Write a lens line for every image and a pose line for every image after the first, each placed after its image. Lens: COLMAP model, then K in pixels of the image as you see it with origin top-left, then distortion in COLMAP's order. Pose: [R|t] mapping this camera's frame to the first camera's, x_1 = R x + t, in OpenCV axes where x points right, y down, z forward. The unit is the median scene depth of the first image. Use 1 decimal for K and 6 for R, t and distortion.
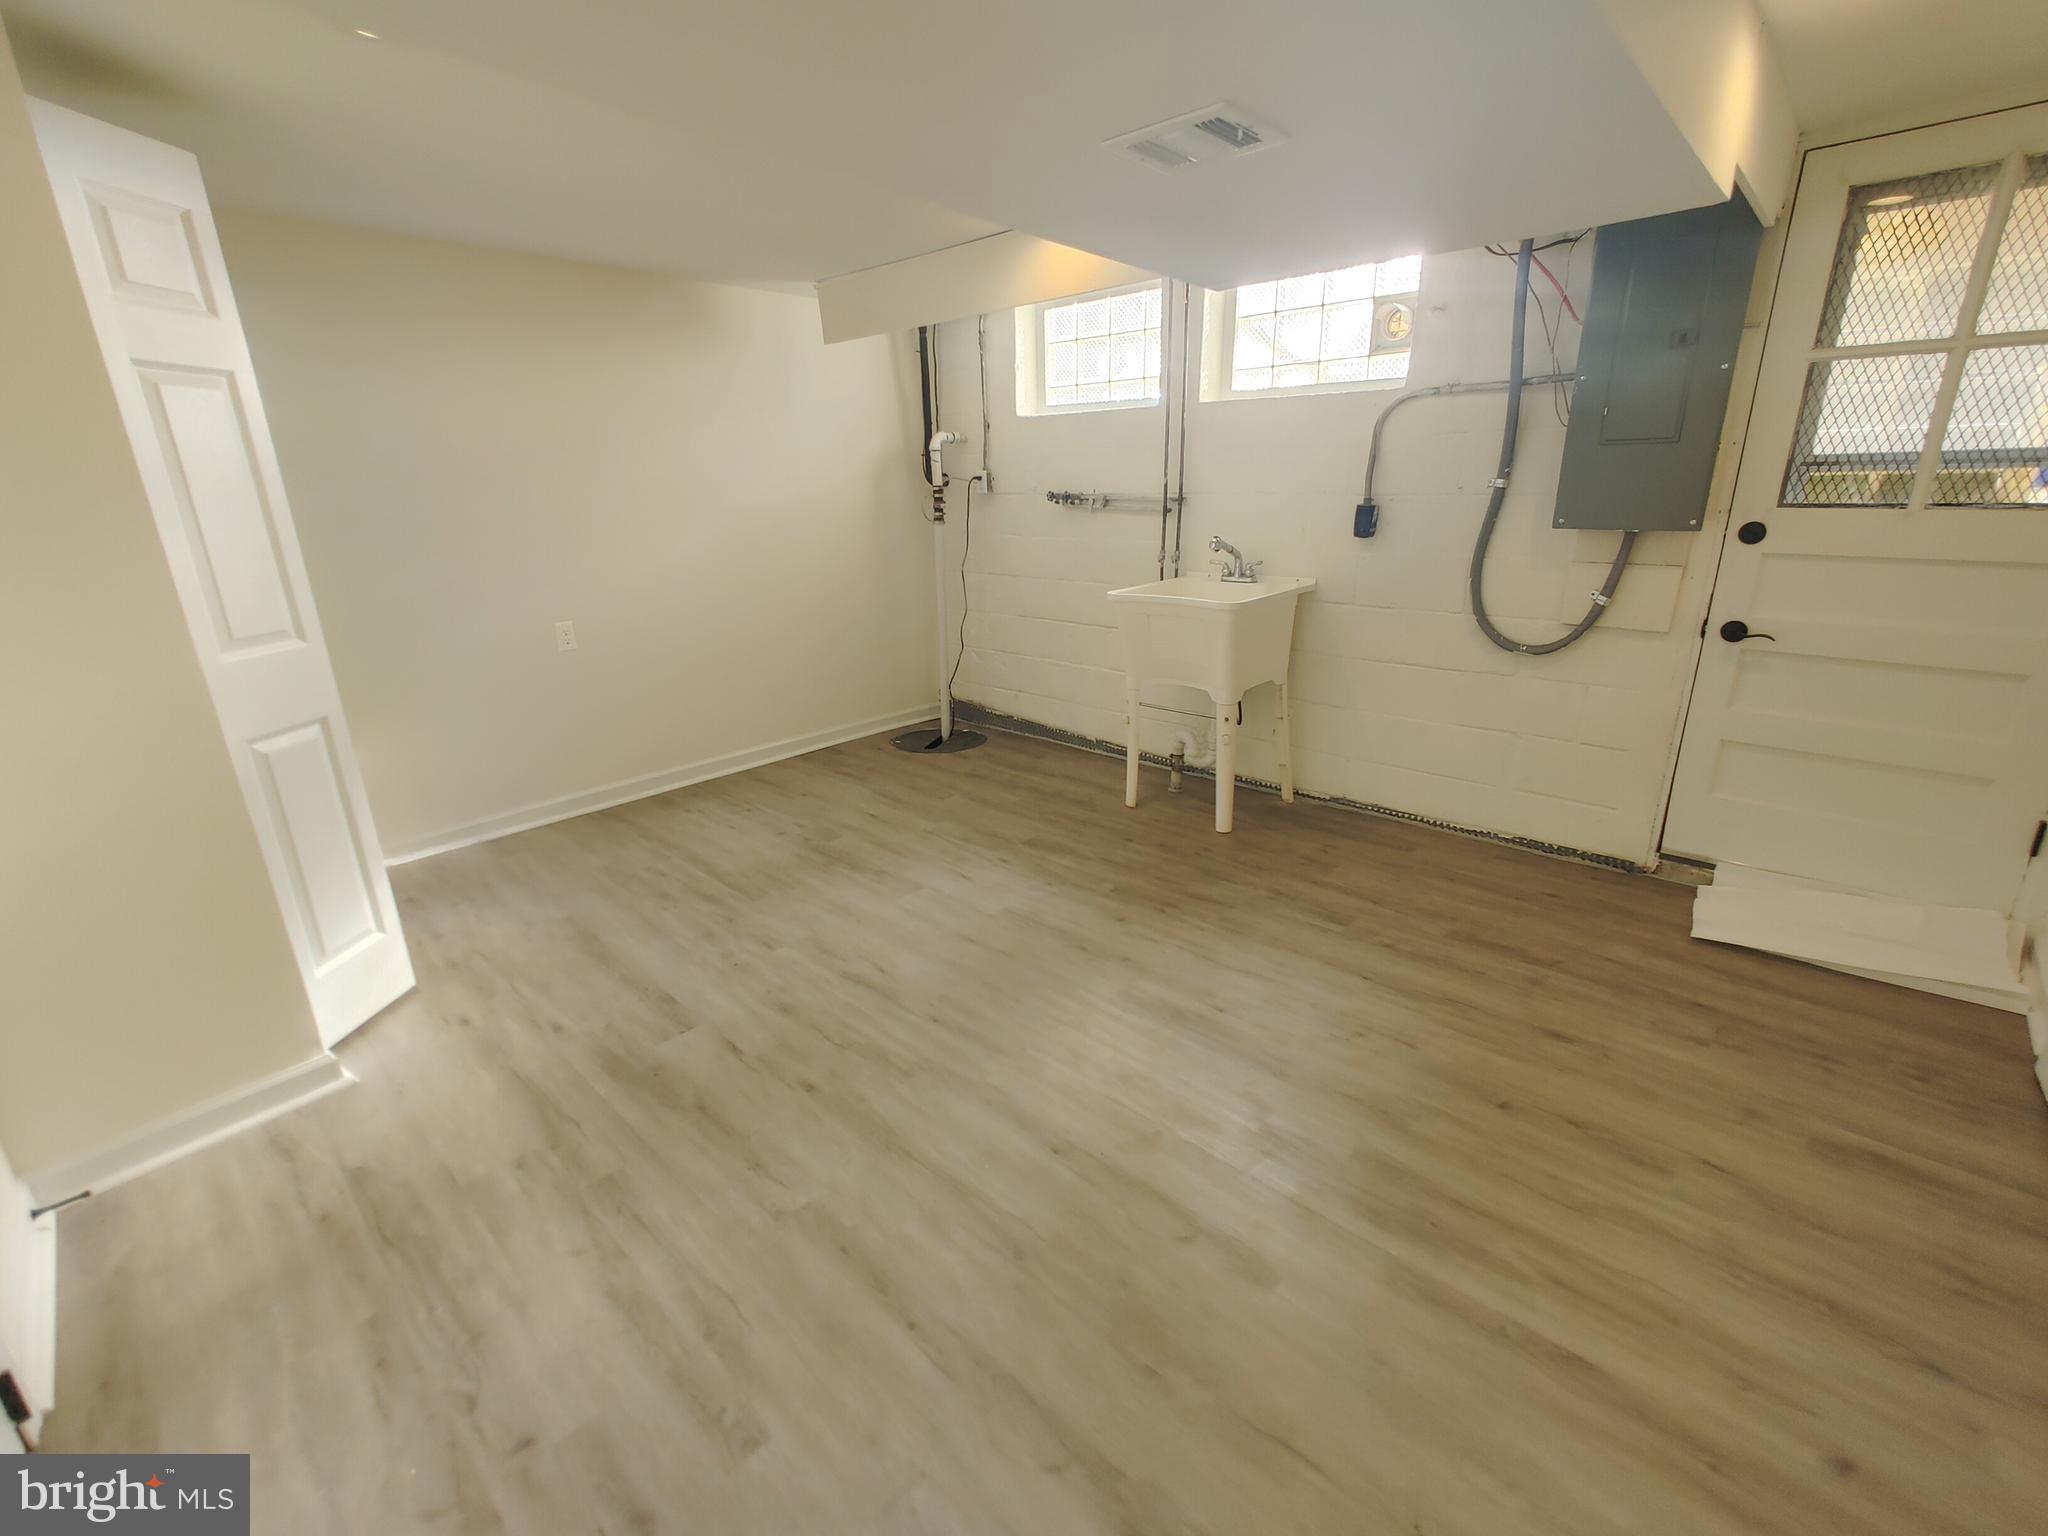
lens RADIAL K [[870.1, 0, 1030.6], [0, 870.1, 757.2], [0, 0, 1]] dist [-0.003806, 0.003714]
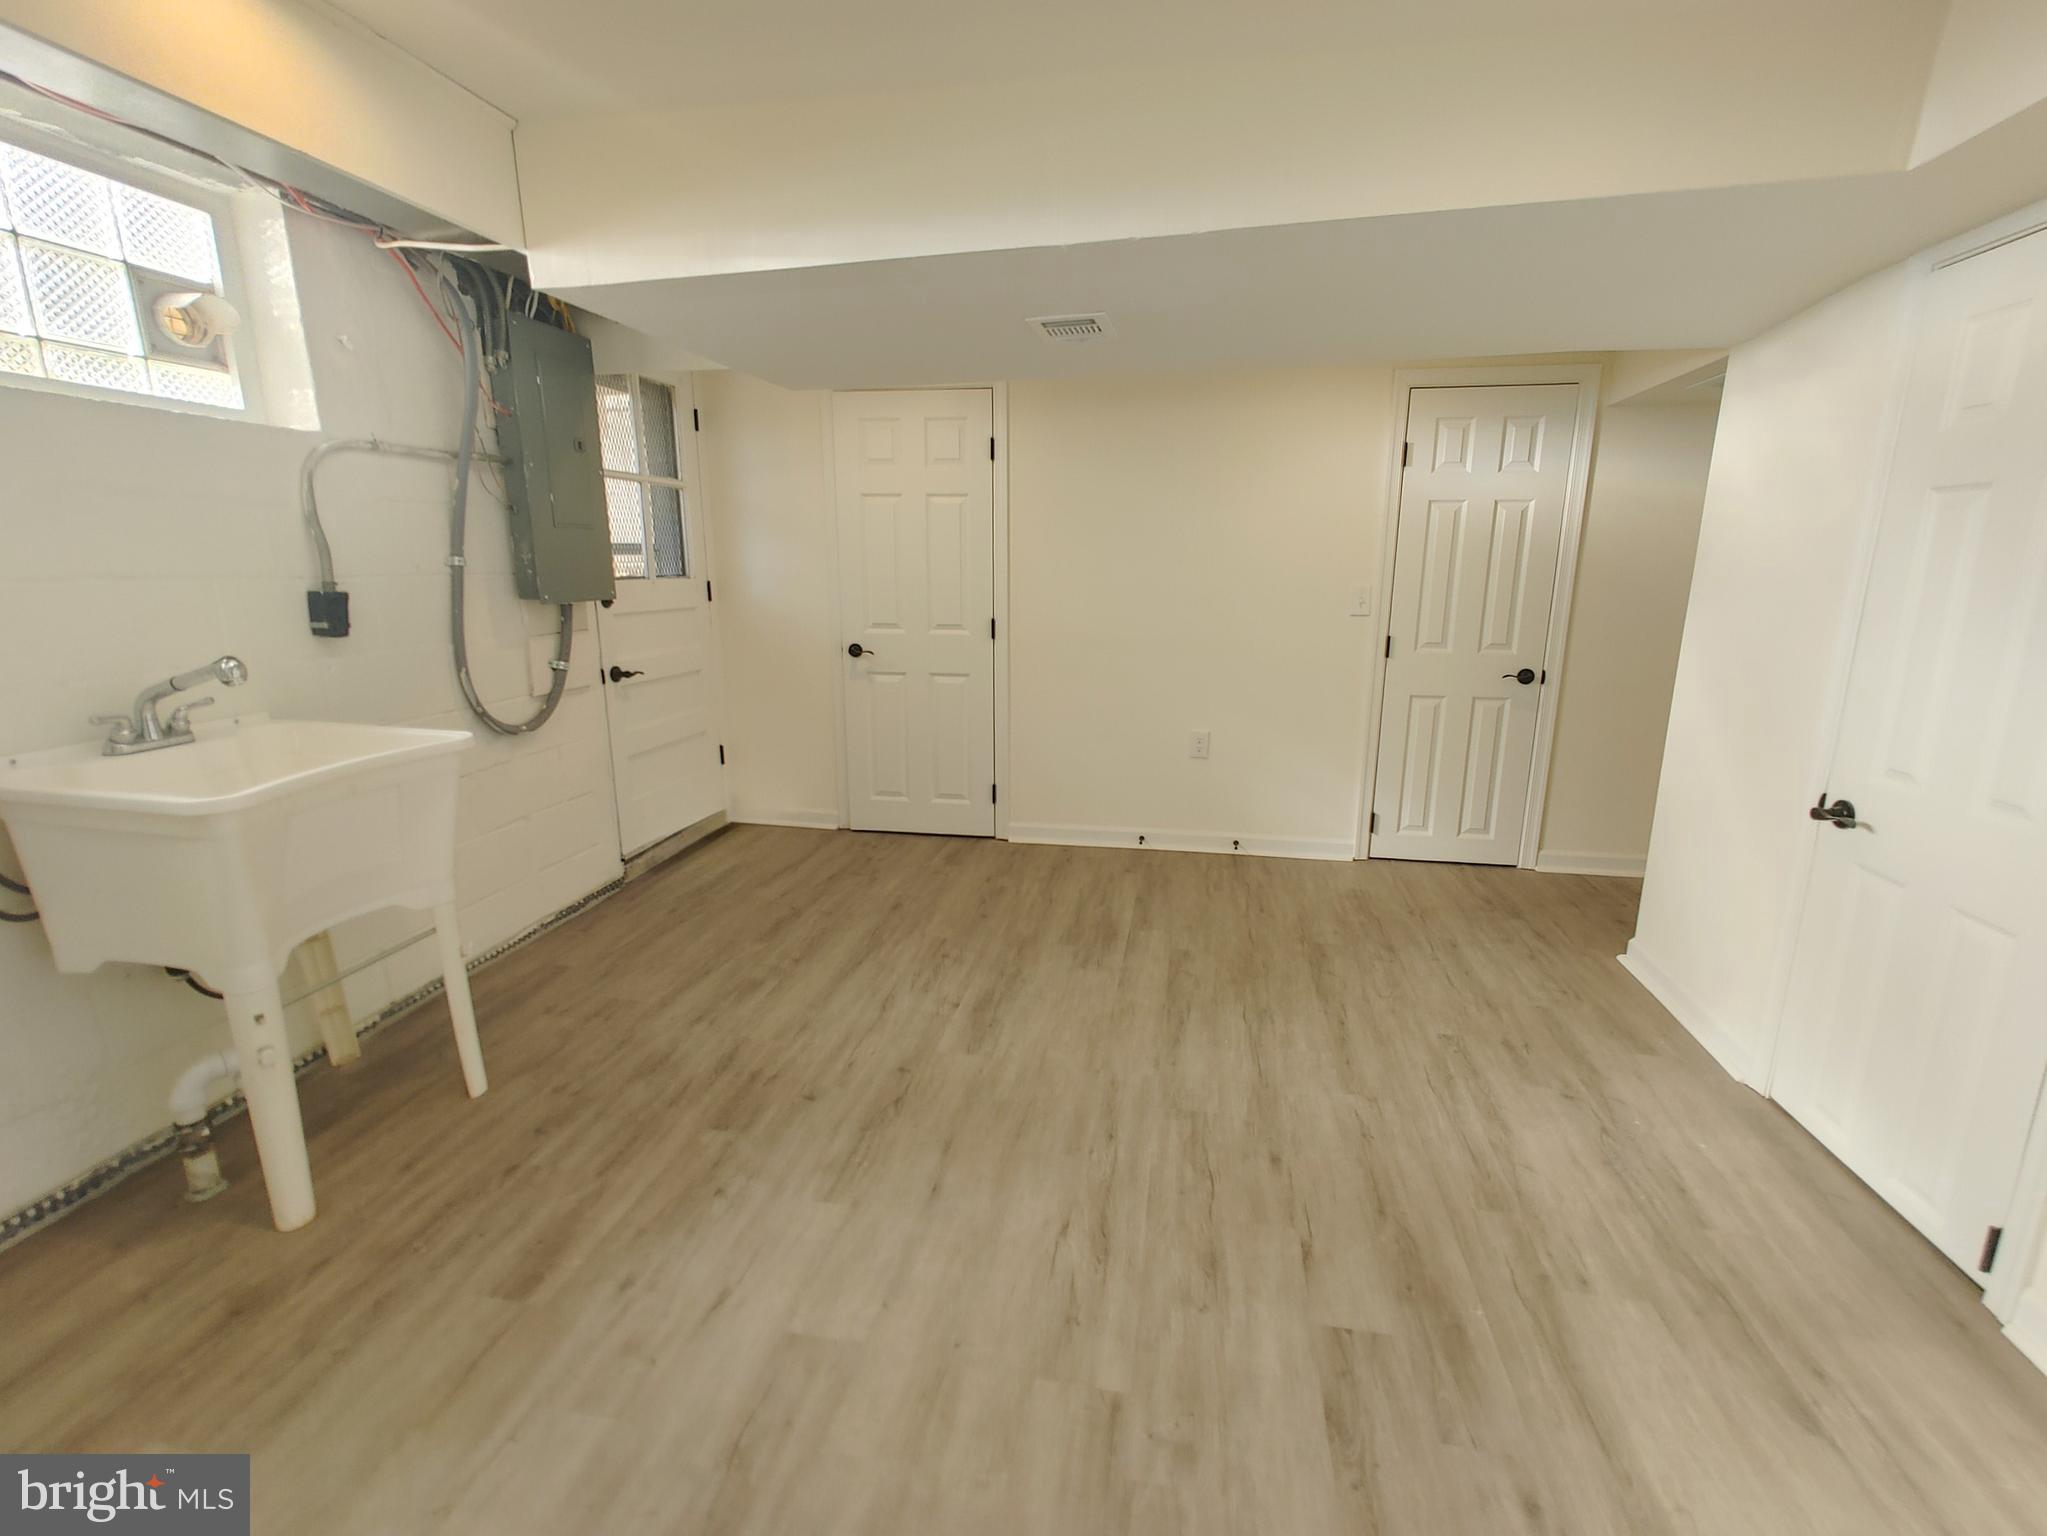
lens RADIAL K [[869.7, 0, 1068.1], [0, 869.7, 754.8], [0, 0, 1]] dist [-0.003806, 0.003714]
pose [[-0.545423, -0.166729, 0.821410, -0.743541], [0.265432, 0.895216, 0.357959, -0.372686], [-0.795022, 0.413268, -0.444016, 1.259060]]
